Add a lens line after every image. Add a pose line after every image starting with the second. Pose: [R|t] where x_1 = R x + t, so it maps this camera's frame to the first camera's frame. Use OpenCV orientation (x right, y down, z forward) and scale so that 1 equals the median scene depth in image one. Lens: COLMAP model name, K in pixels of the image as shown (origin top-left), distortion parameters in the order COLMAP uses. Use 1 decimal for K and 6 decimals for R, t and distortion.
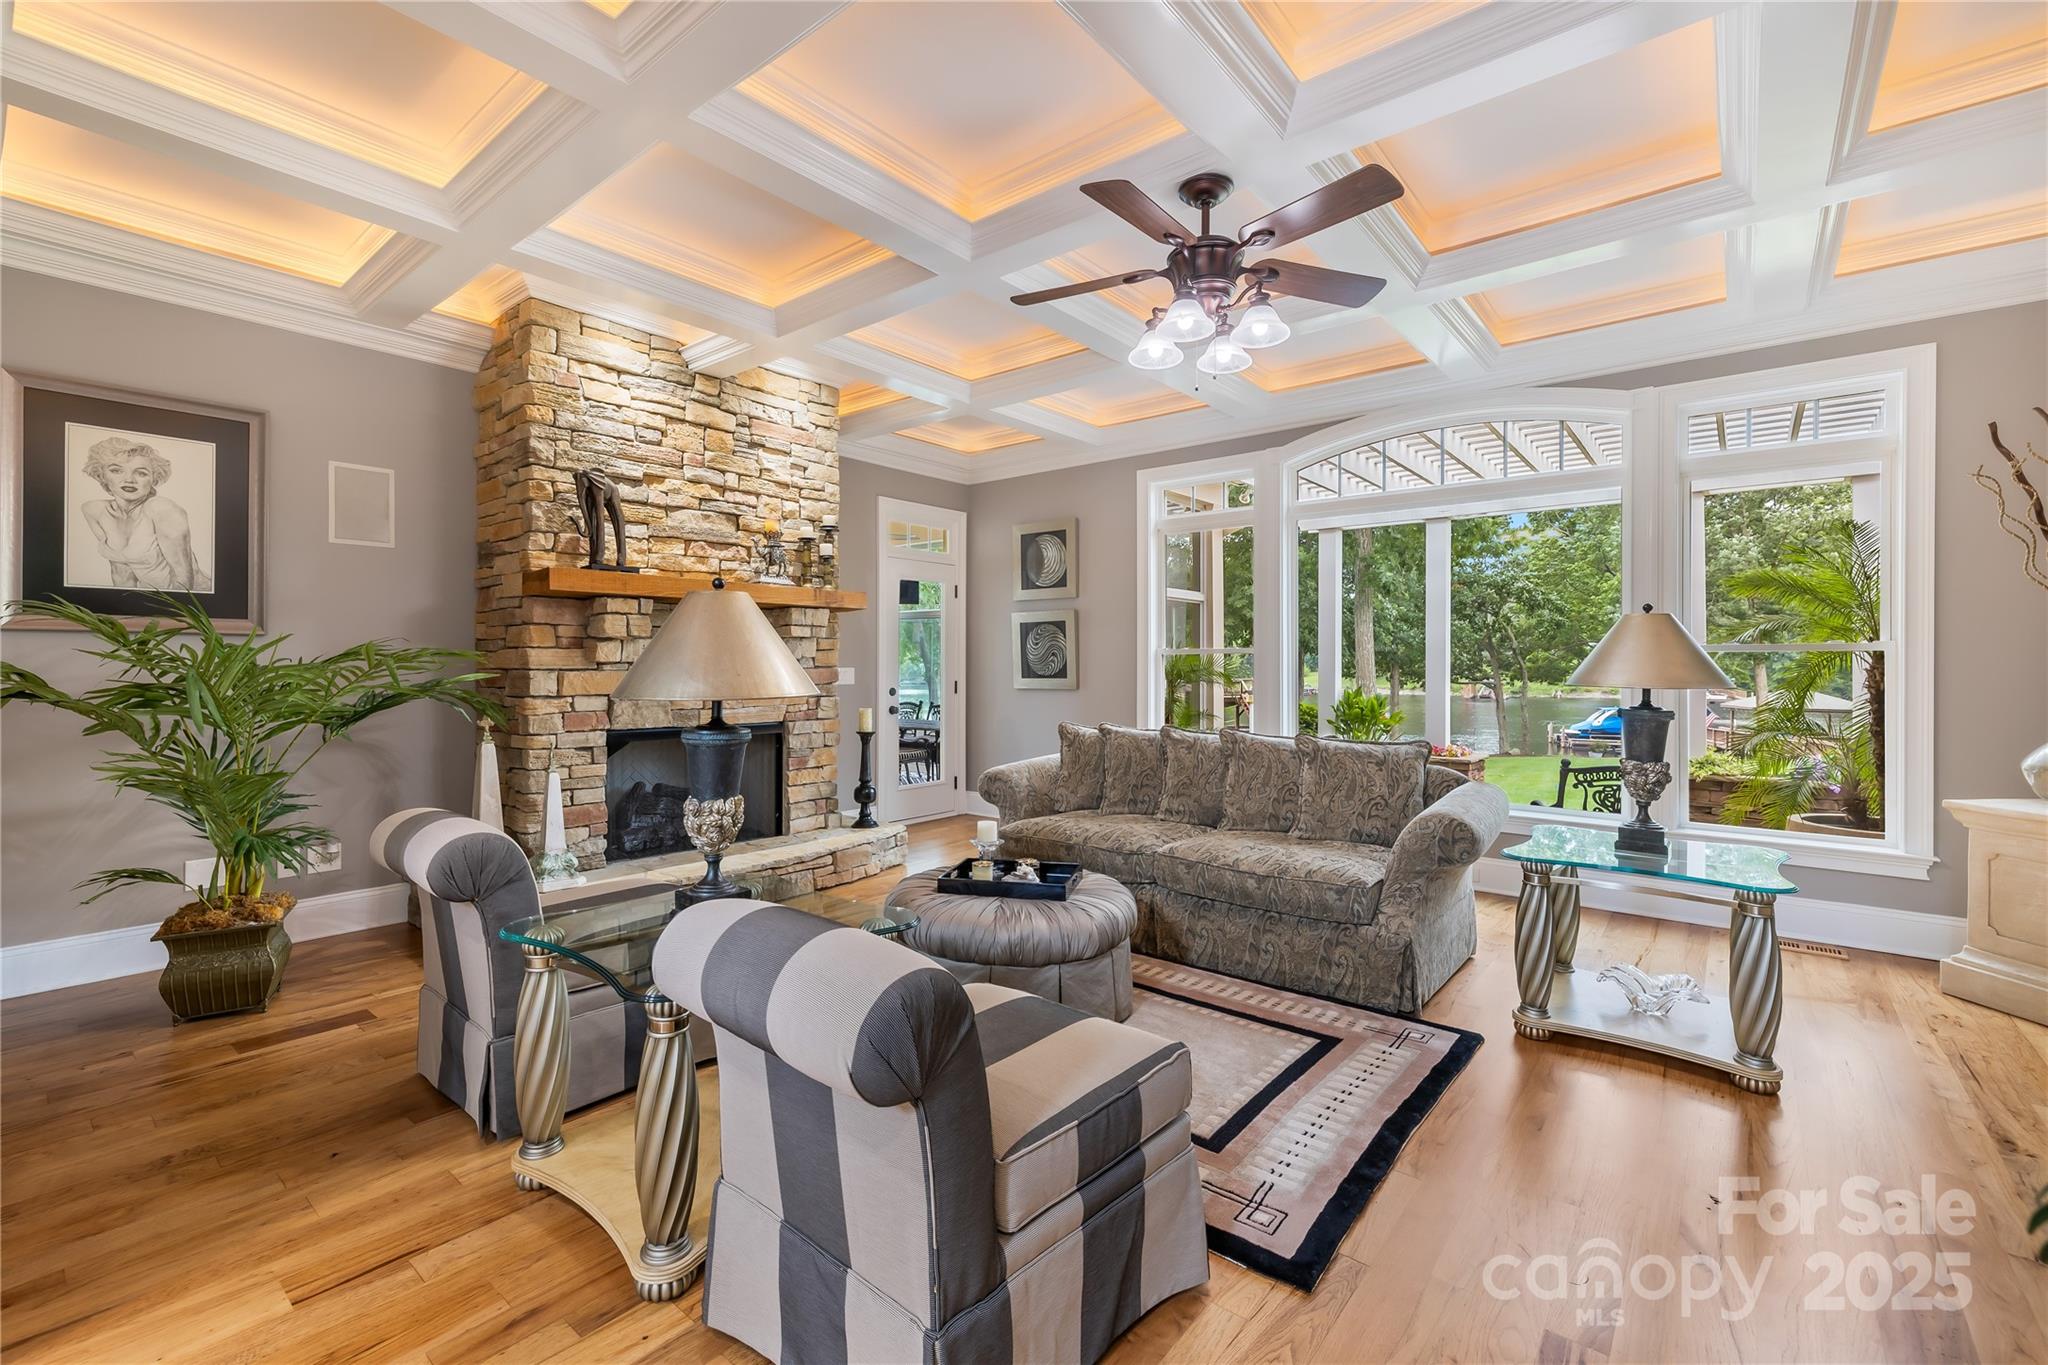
lens RADIAL K [[877.6, 0, 993.4], [0, 877.6, 667.4], [0, 0, 1]] dist [-0.000317, -0.000089]
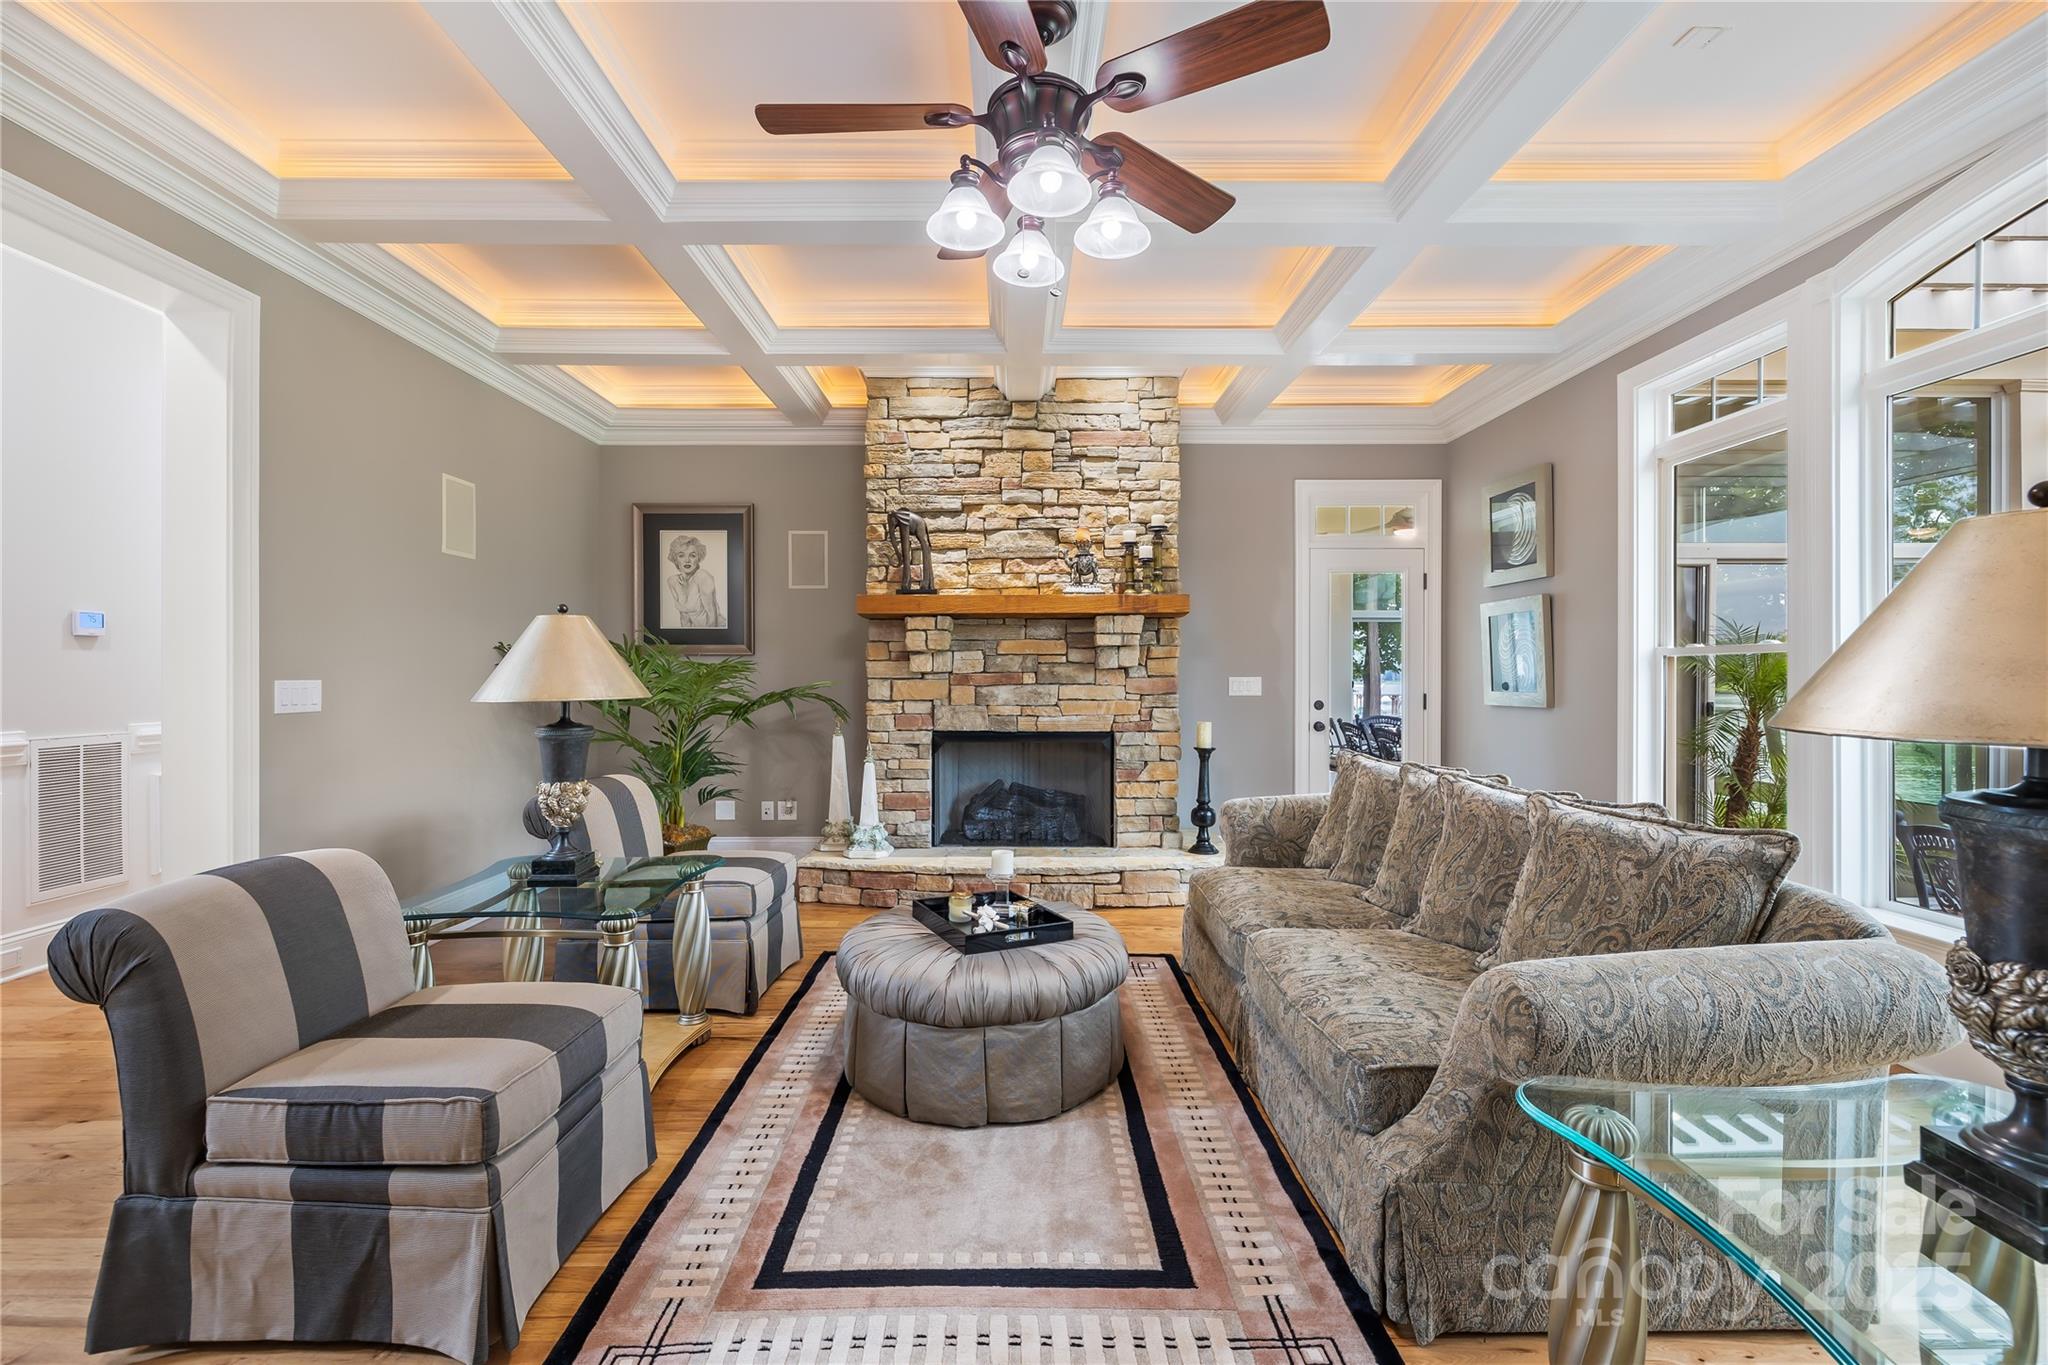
lens RADIAL K [[869.1, 0, 1024.0], [0, 869.1, 682.5], [0, 0, 1]] dist [0.001916, 0.000183]
pose [[0.652355, 0.005345, -0.757895, 0.480097], [-0.000209, 0.999976, 0.006873, -0.000285], [0.757914, -0.004325, 0.652341, 0.319655]]
